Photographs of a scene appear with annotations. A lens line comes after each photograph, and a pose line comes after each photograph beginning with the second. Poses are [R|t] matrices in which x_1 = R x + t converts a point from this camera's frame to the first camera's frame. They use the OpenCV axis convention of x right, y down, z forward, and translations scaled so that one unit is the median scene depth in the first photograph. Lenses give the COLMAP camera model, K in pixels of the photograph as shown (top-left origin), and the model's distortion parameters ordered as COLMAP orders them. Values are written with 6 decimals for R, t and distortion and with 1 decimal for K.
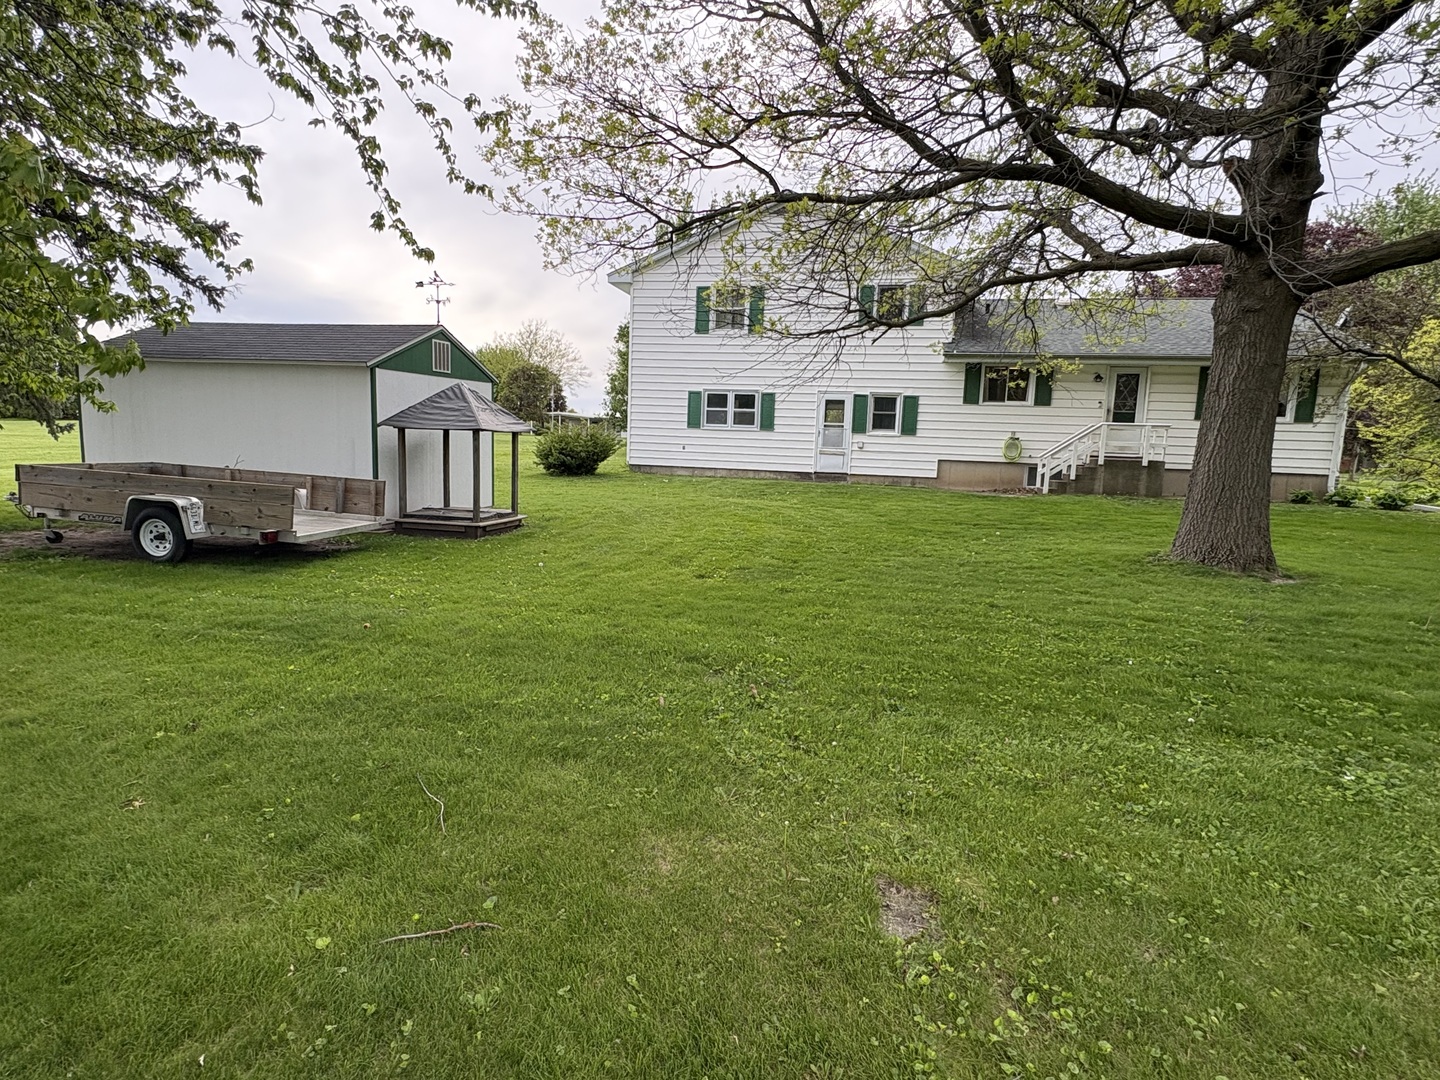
lens RADIAL K [[780.8, 0, 720.0], [0, 780.8, 540.0], [0, 0, 1]] dist [0.003239, 0.001162]
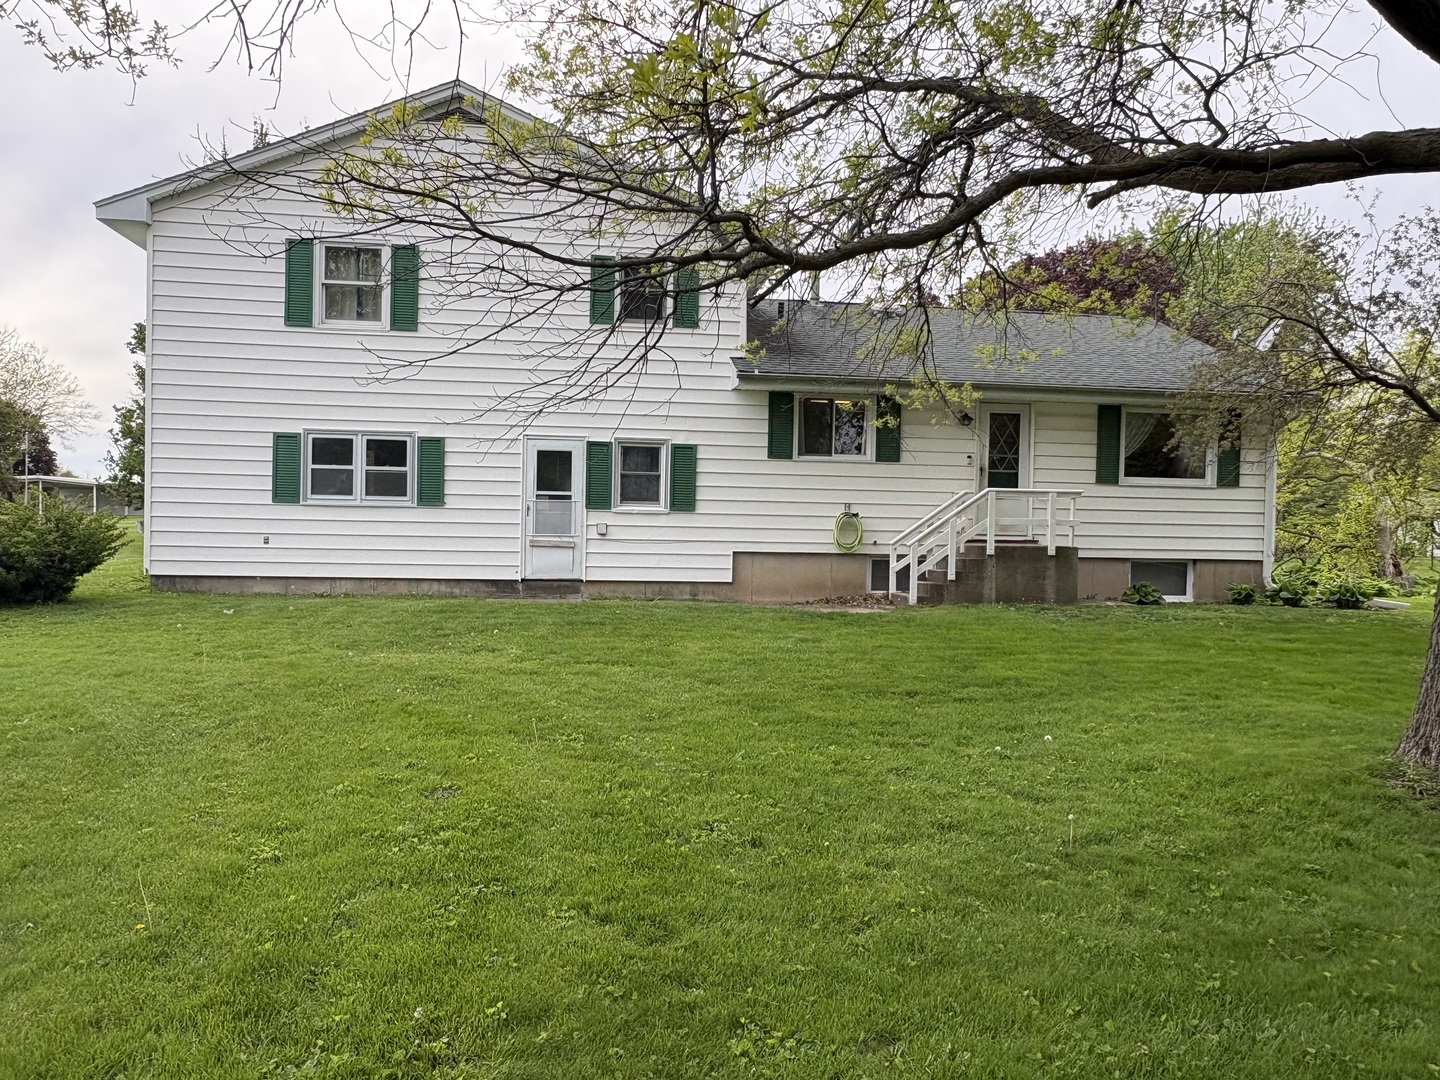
lens RADIAL K [[1111.7, 0, 720.0], [0, 1111.7, 540.0], [0, 0, 1]] dist [-0.000172, 0.000374]
pose [[0.940811, -0.021905, 0.338224, -0.012980], [0.056834, 0.993976, -0.093716, -0.034137], [-0.334133, 0.107391, 0.936388, 0.219815]]
